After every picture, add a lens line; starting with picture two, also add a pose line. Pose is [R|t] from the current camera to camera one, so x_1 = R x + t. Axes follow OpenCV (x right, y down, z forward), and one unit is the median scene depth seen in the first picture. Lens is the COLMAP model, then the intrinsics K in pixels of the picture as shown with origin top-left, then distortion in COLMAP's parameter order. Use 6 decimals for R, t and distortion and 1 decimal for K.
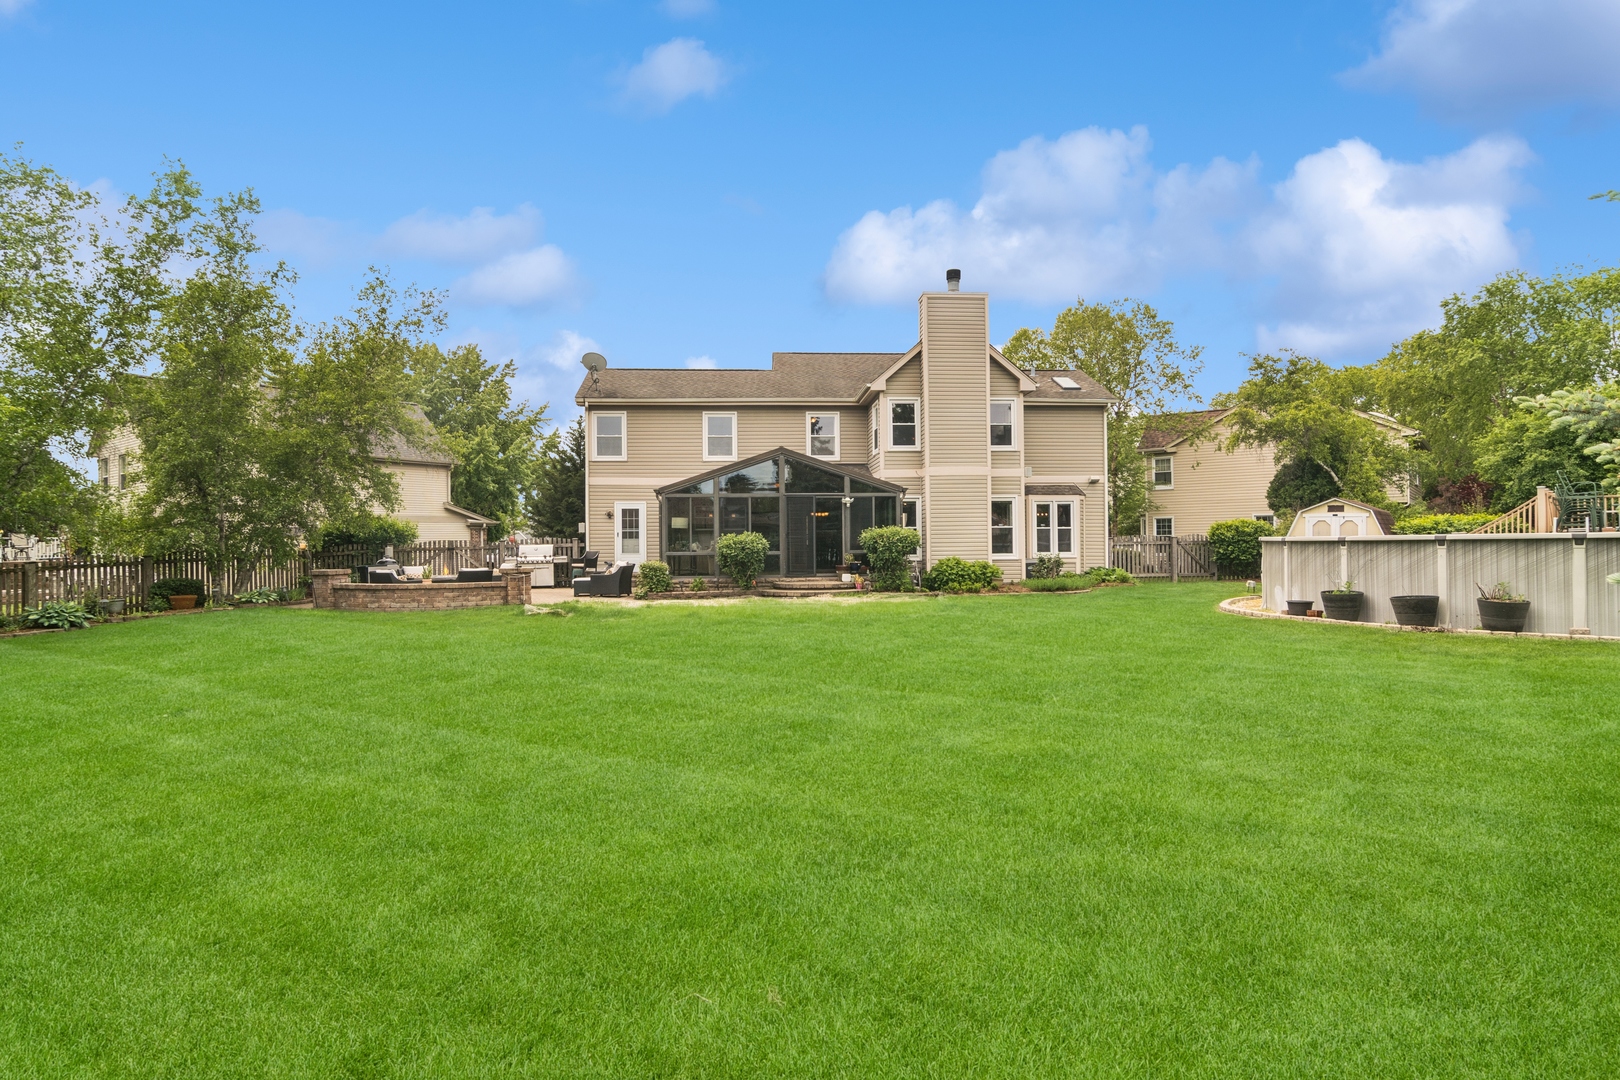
lens RADIAL K [[878.3, 0, 823.9], [0, 878.3, 532.5], [0, 0, 1]] dist [-0.000953, -0.000396]
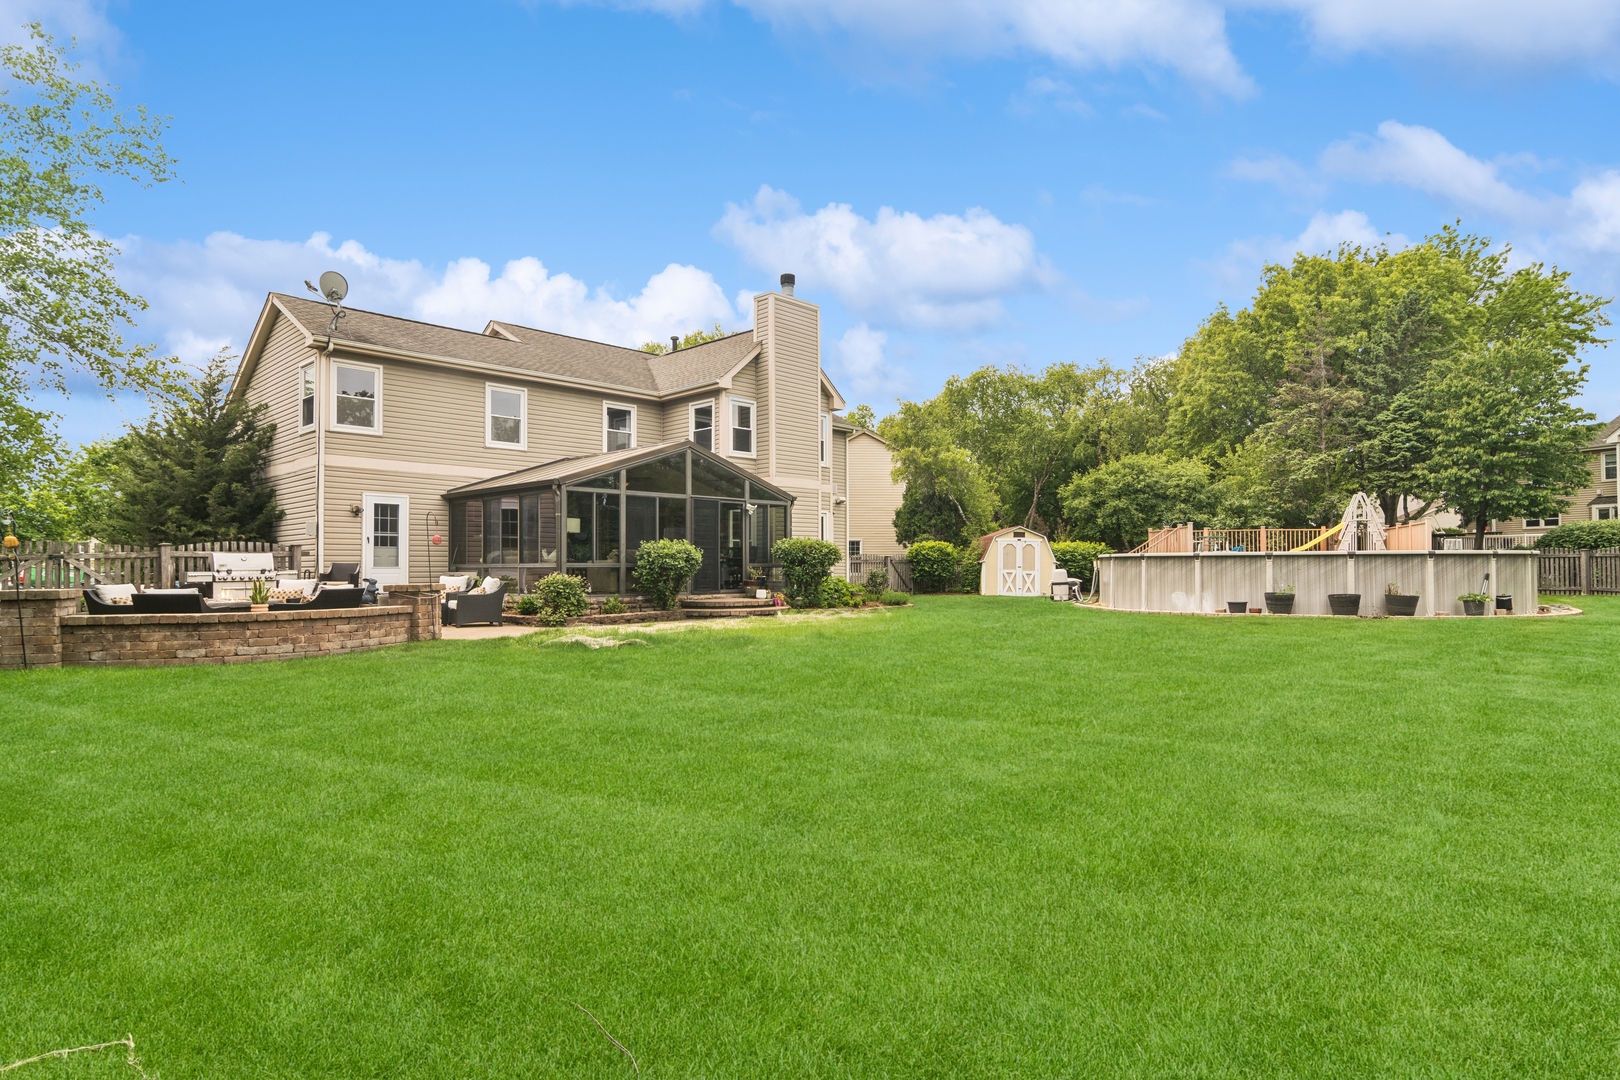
lens RADIAL K [[878.3, 0, 823.9], [0, 878.3, 532.5], [0, 0, 1]] dist [-0.000953, -0.000396]
pose [[0.744656, 0.032344, 0.666665, -0.519222], [-0.011837, 0.999308, -0.035261, 0.020142], [-0.667344, 0.018366, 0.744523, 0.293861]]
